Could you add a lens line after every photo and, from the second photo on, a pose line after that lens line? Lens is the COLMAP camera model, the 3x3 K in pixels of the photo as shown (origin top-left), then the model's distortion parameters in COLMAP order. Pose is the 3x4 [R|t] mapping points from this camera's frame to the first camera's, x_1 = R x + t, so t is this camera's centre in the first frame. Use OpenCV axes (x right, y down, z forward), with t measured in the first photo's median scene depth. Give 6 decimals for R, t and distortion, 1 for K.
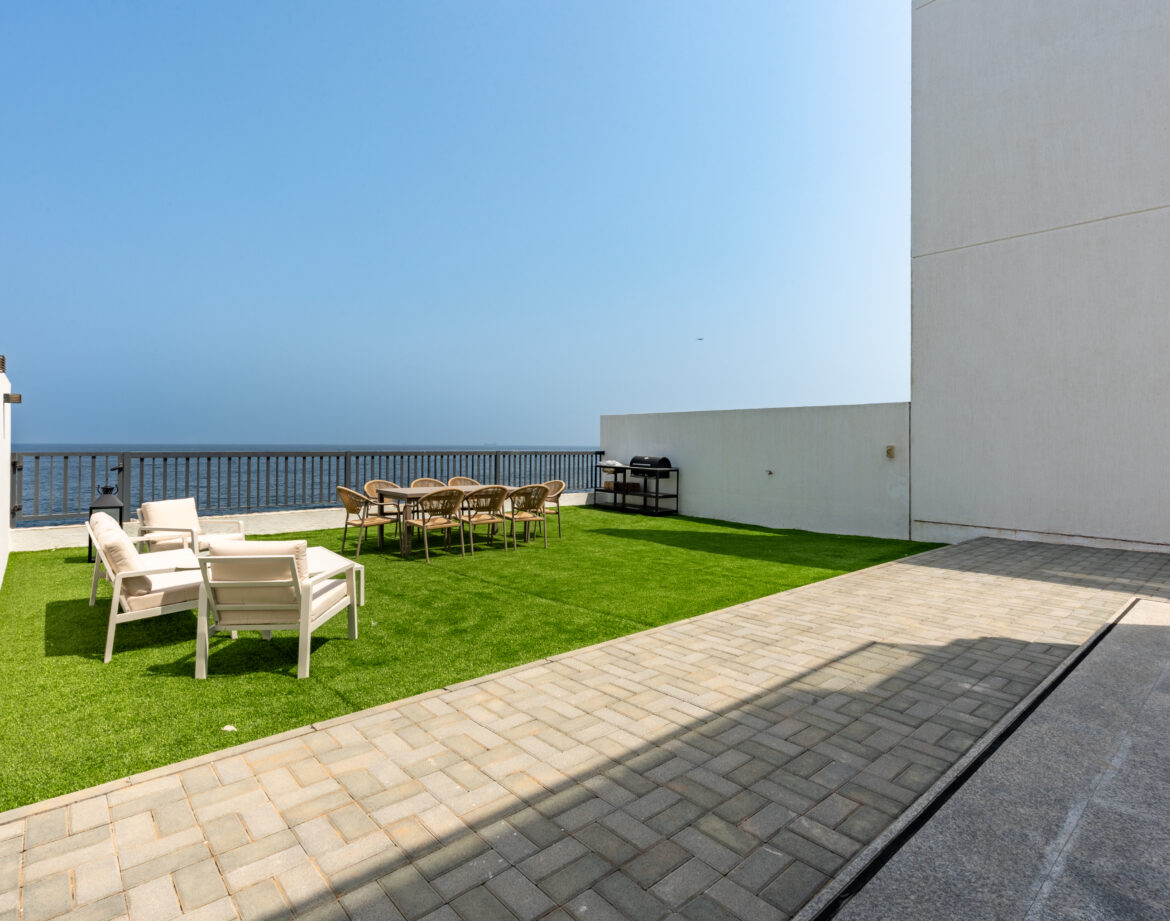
lens RADIAL K [[609.7, 0, 585.8], [0, 609.7, 441.4], [0, 0, 1]] dist [-0.003978, -0.000452]
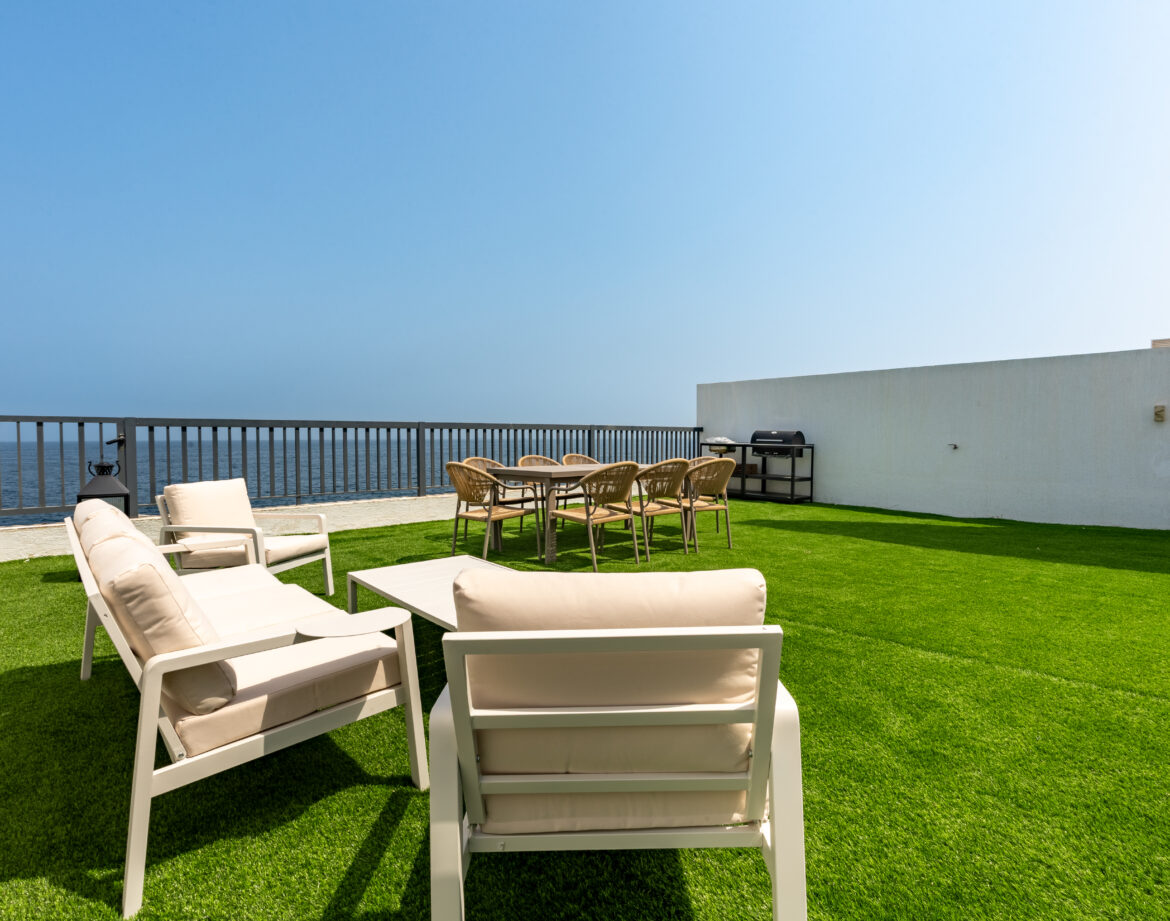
lens RADIAL K [[609.7, 0, 587.6], [0, 609.7, 461.0], [0, 0, 1]] dist [-0.003978, -0.000452]
pose [[0.999916, -0.008783, 0.009548, -0.259451], [0.008332, 0.998894, 0.046267, 0.042888], [-0.009944, -0.046184, 0.998883, 0.325408]]
